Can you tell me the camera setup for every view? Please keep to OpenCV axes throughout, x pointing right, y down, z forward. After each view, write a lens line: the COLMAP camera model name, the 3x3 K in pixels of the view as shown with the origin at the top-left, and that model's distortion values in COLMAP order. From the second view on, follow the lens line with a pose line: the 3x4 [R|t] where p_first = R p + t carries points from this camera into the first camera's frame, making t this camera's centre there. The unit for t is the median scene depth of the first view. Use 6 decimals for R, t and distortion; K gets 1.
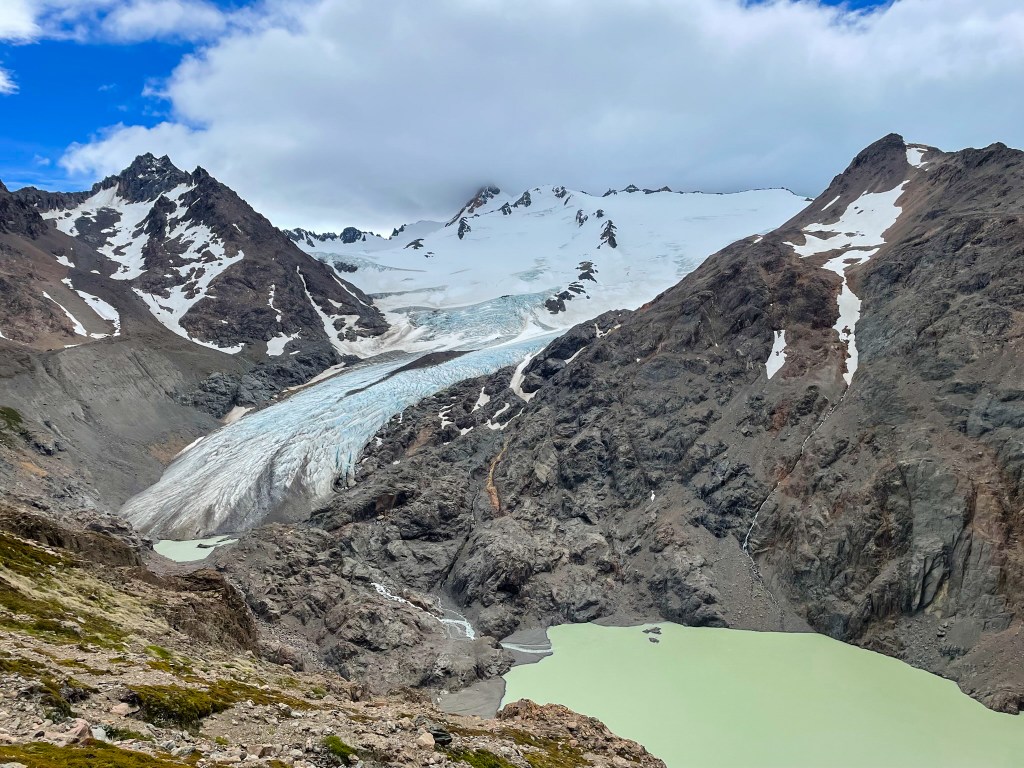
lens RADIAL K [[757.8, 0, 512.0], [0, 757.8, 384.0], [0, 0, 1]] dist [0.103112, -0.132619]
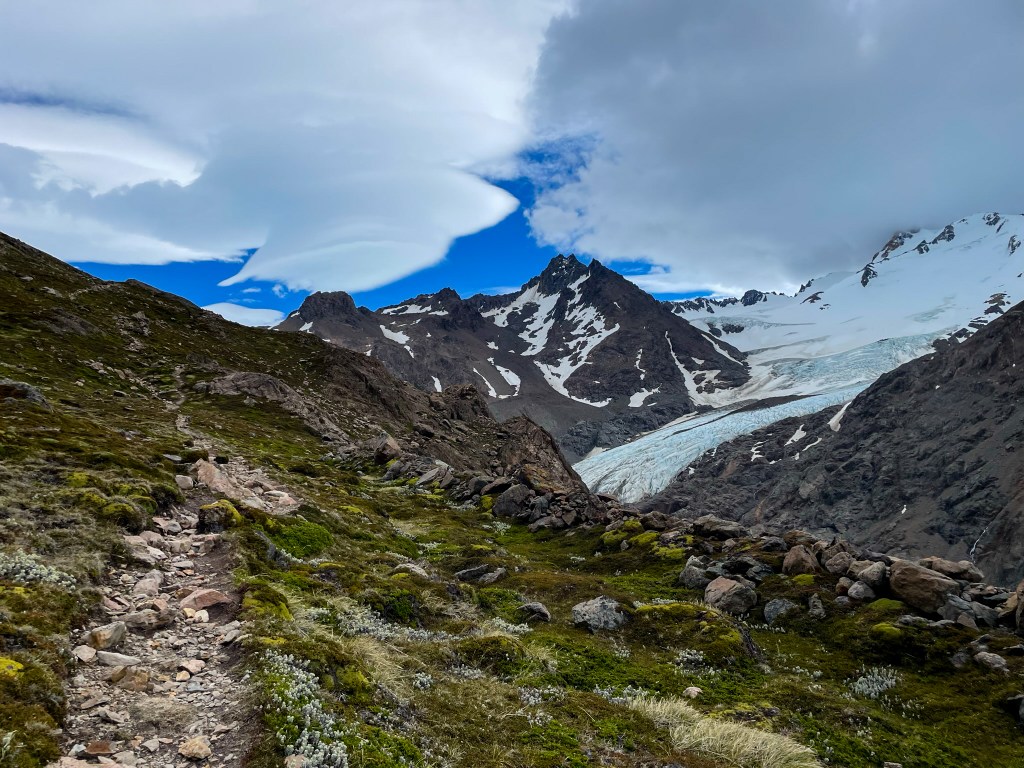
lens RADIAL K [[757.8, 0, 512.0], [0, 757.8, 384.0], [0, 0, 1]] dist [0.103112, -0.132619]
pose [[0.847186, -0.062822, -0.527570, 0.147082], [0.016355, 0.995598, -0.092292, 0.031324], [0.531045, 0.069560, 0.844484, -0.096630]]
